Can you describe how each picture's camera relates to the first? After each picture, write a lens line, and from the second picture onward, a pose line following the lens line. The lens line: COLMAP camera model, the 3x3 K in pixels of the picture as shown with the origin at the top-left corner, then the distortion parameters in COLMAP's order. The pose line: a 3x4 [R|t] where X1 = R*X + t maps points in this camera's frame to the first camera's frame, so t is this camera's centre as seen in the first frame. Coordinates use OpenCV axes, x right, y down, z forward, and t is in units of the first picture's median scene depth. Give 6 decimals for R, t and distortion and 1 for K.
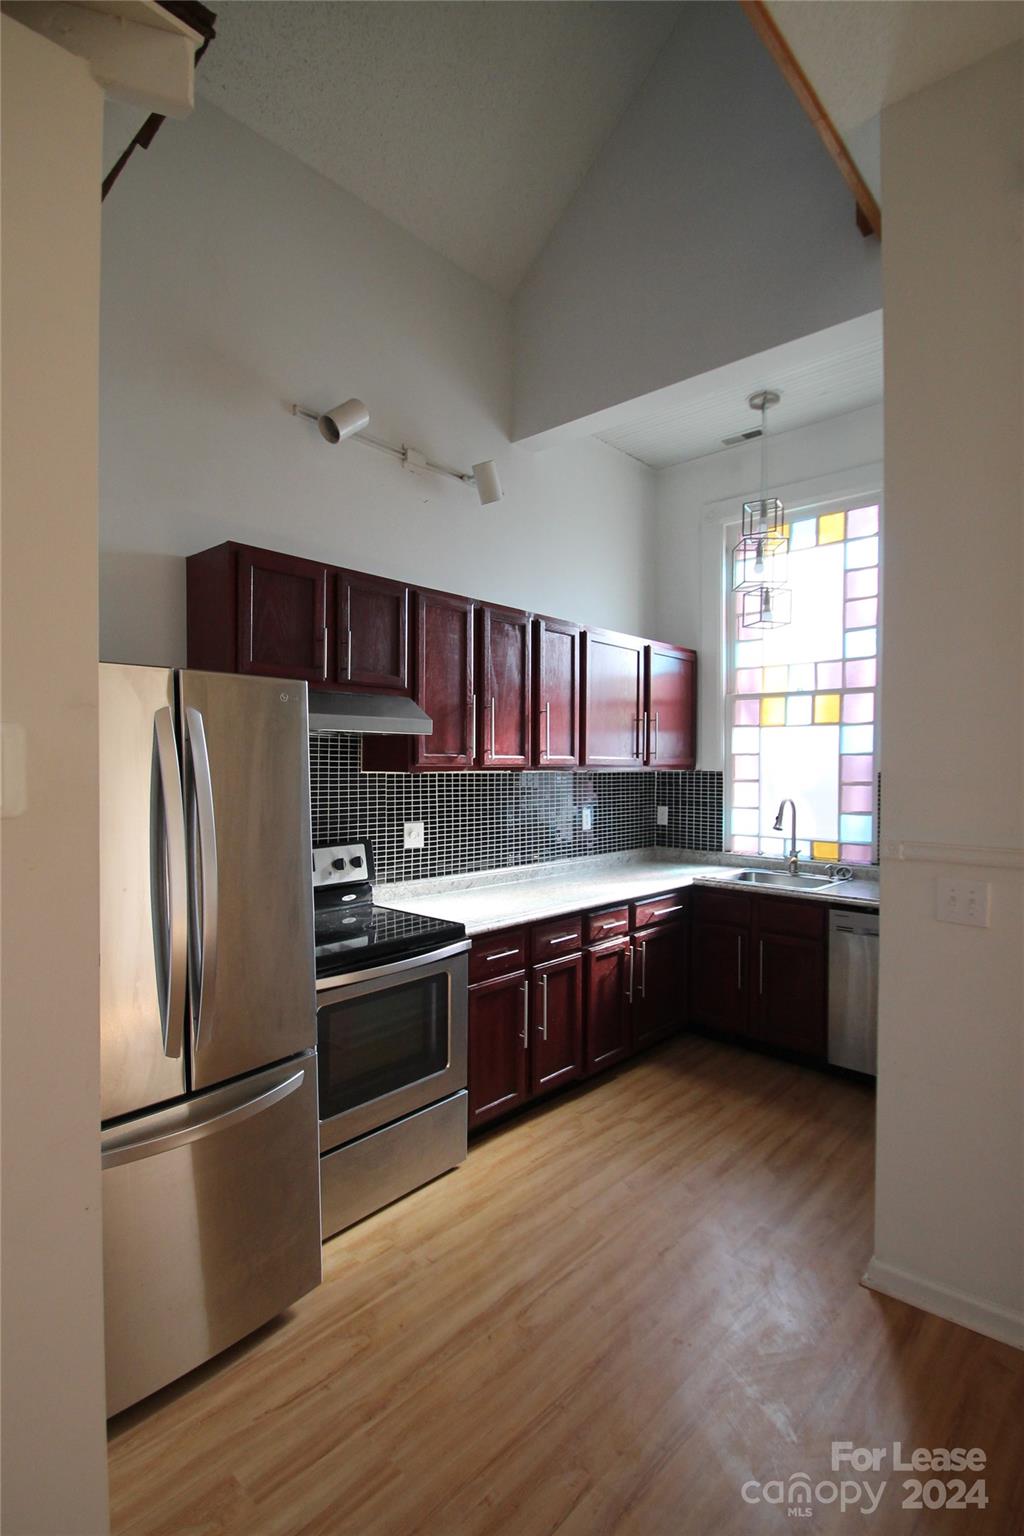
lens RADIAL K [[731.9, 0, 508.8], [0, 731.9, 781.6], [0, 0, 1]] dist [0.000843, 0.000097]
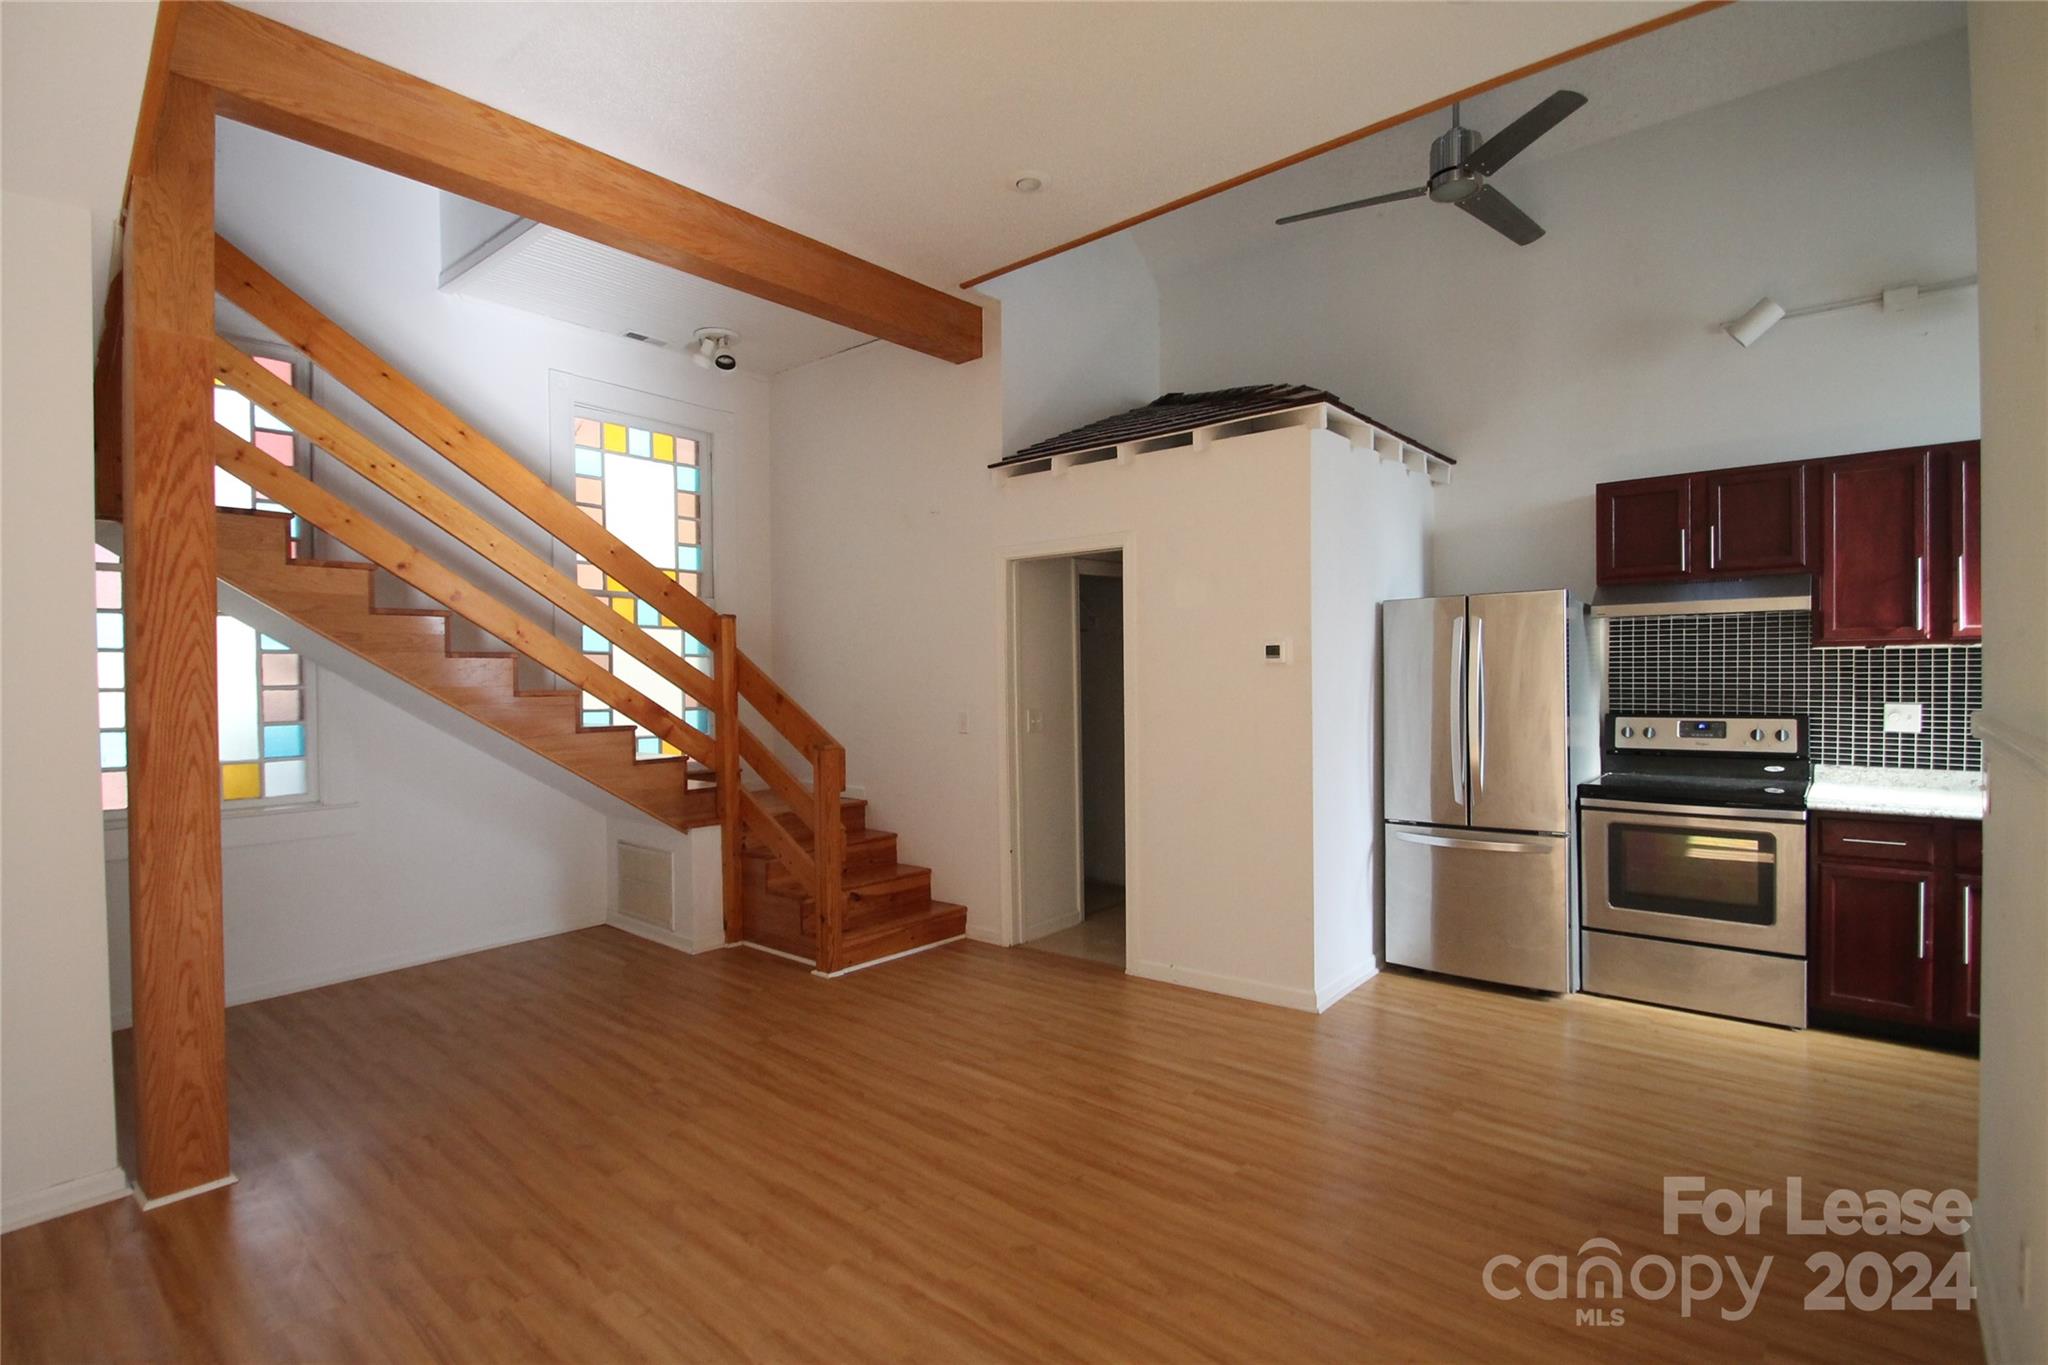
lens RADIAL K [[975.8, 0, 1024.0], [0, 975.8, 682.5], [0, 0, 1]] dist [0.000843, 0.000097]
pose [[0.042392, 0.021214, -0.998876, 1.071547], [0.001043, 0.999773, 0.021277, 0.004023], [0.999100, -0.001944, 0.042361, -0.122863]]
